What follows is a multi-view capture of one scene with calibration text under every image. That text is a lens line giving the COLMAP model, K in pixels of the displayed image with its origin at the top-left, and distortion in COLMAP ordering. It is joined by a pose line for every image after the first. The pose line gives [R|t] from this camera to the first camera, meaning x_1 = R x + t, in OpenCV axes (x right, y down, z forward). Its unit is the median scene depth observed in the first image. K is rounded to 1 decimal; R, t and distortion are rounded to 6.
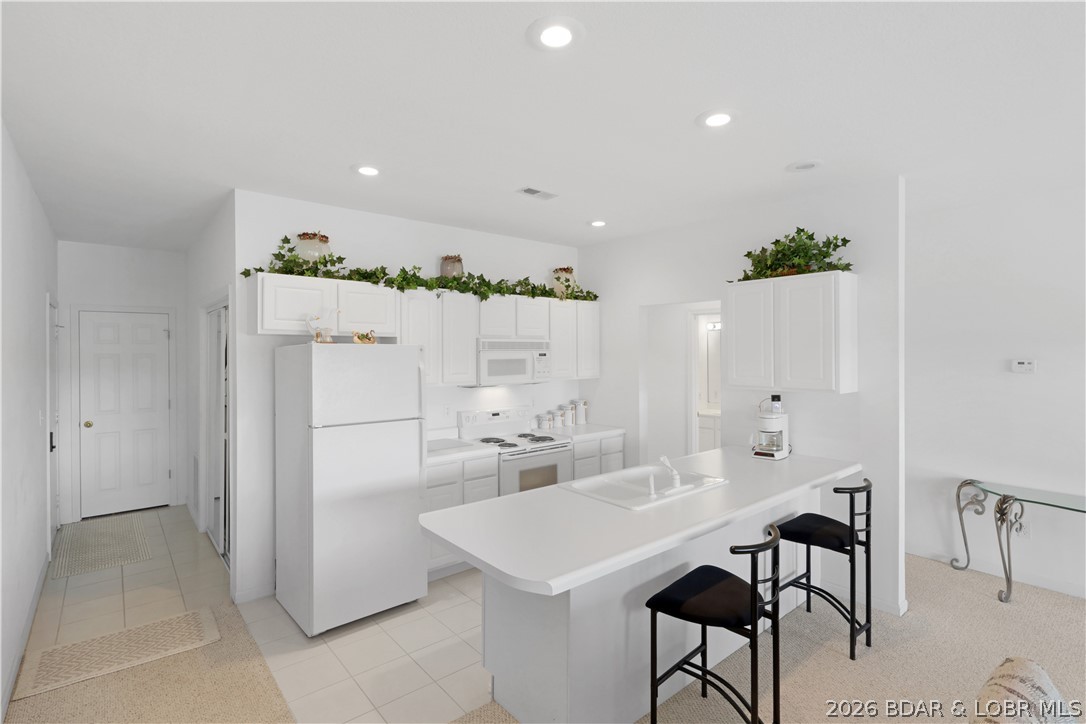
lens RADIAL K [[512.1, 0, 541.2], [0, 512.1, 354.9], [0, 0, 1]] dist [-0.005958, 0.003303]
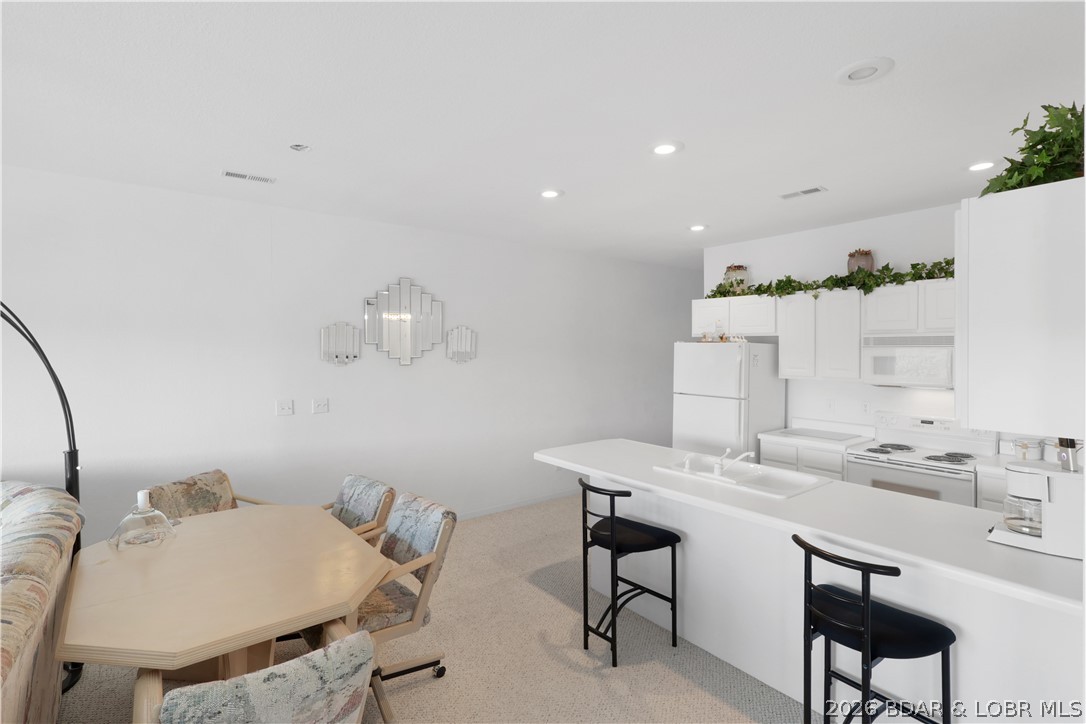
lens RADIAL K [[512.1, 0, 539.6], [0, 512.1, 357.7], [0, 0, 1]] dist [-0.005958, 0.003303]
pose [[-0.057948, 0.020198, -0.998115, 0.883263], [-0.007404, 0.999759, 0.020661, -0.003128], [0.998292, 0.008588, -0.057785, 0.455035]]
